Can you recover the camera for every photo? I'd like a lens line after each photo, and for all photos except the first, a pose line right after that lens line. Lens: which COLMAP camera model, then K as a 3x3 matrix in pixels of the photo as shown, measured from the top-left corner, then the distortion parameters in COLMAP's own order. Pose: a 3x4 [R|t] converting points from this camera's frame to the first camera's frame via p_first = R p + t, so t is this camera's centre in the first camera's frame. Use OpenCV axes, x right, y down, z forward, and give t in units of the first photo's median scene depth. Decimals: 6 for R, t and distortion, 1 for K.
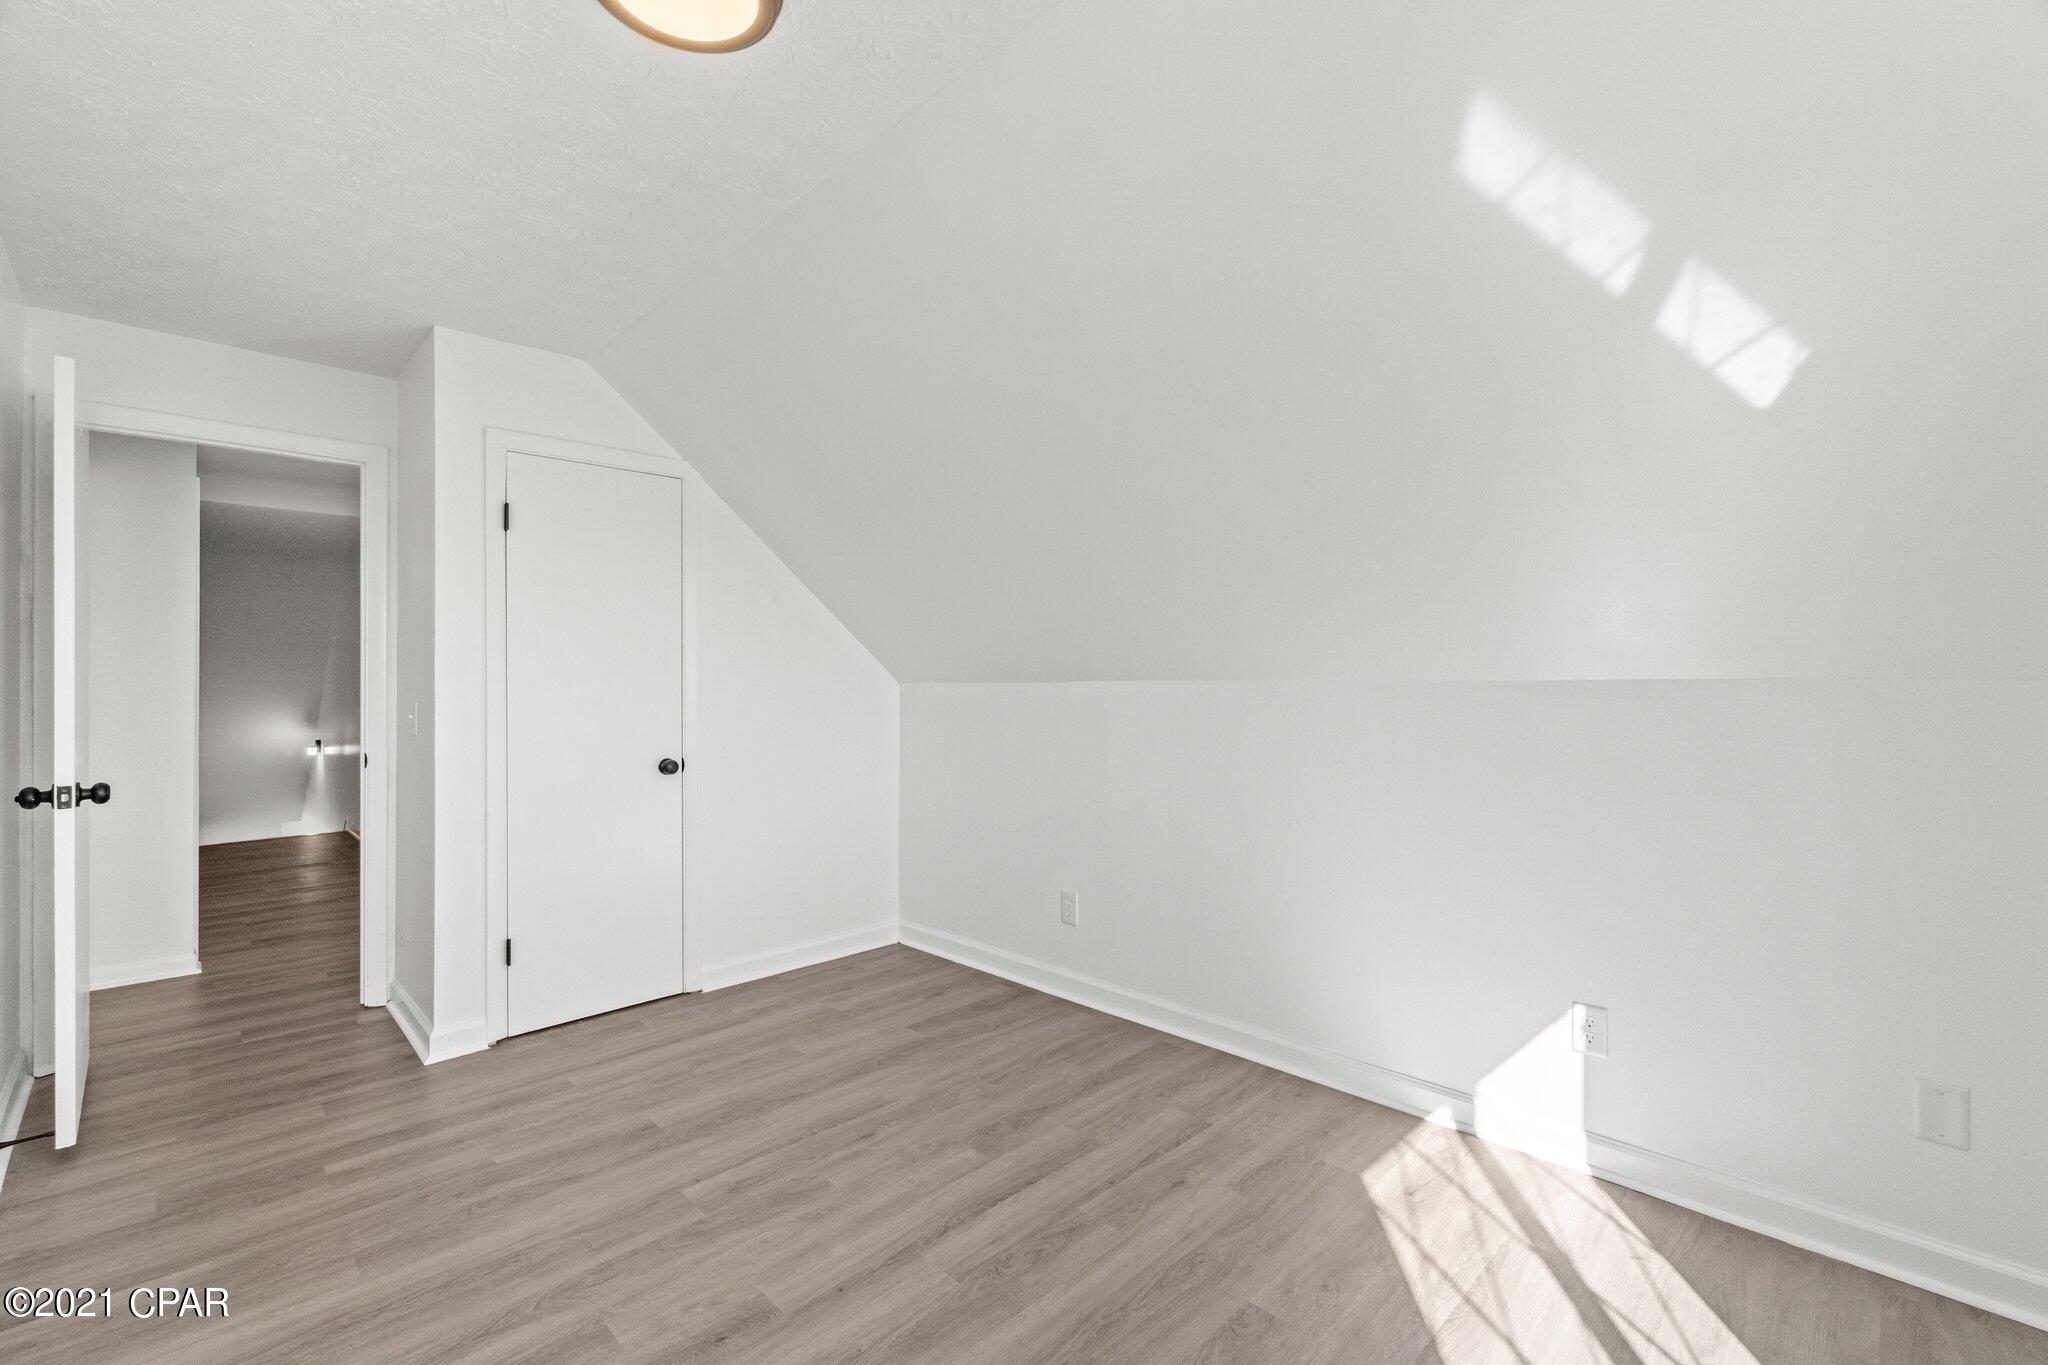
lens RADIAL K [[882.0, 0, 1030.5], [0, 882.0, 684.8], [0, 0, 1]] dist [-0.002649, 0.000125]
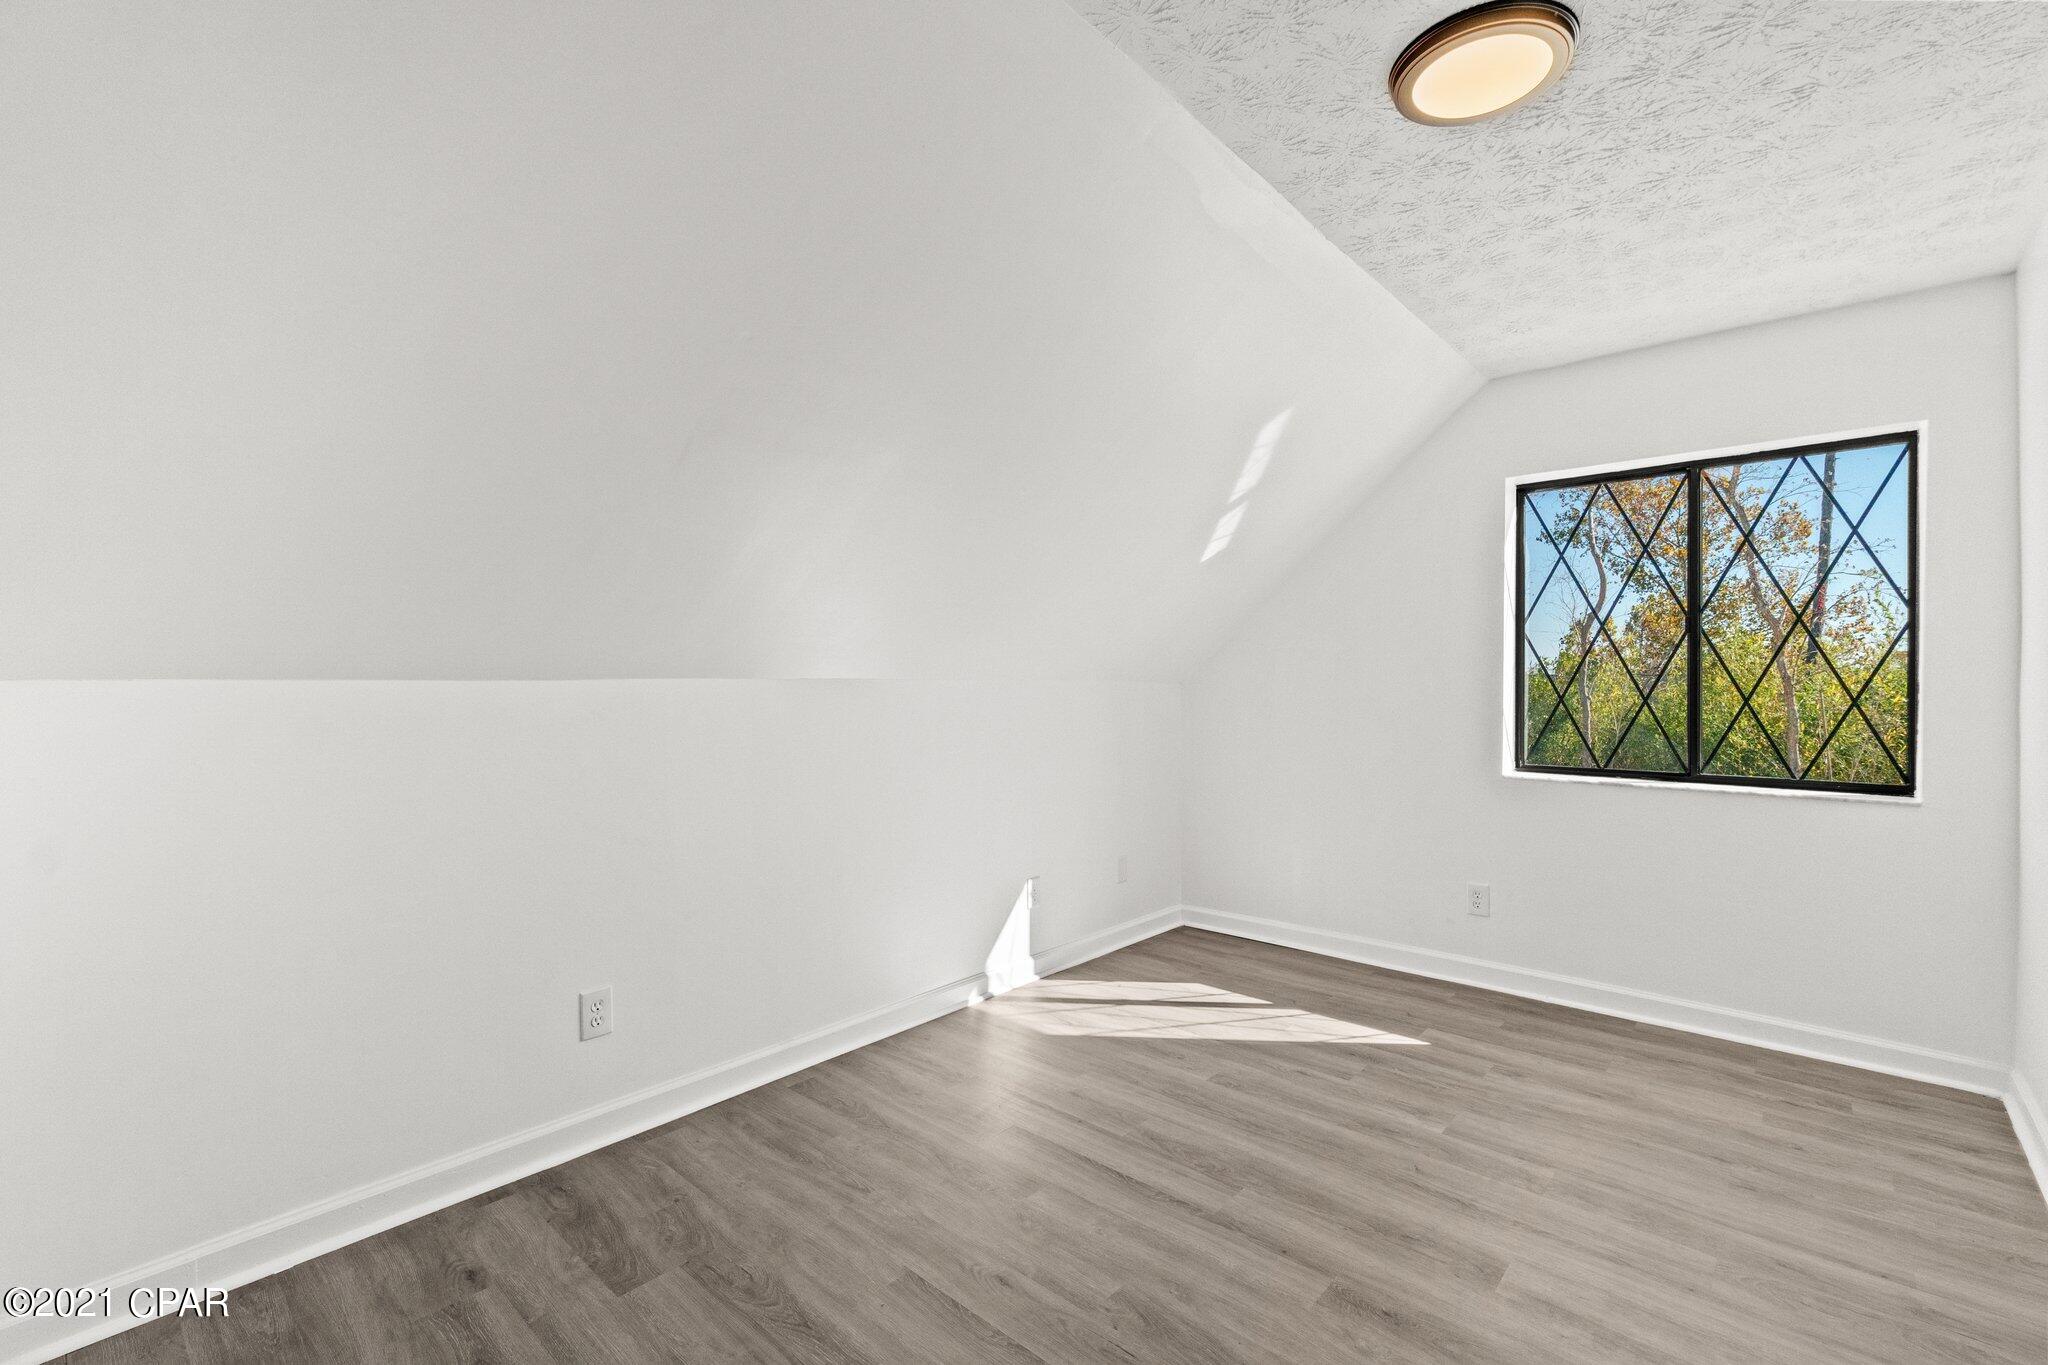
lens RADIAL K [[882.0, 0, 1030.5], [0, 882.0, 684.8], [0, 0, 1]] dist [-0.002649, 0.000125]
pose [[-0.046487, -0.003292, 0.998913, -0.941698], [0.005118, 0.999981, 0.003534, -0.001680], [-0.998906, 0.005277, -0.046469, 1.010157]]
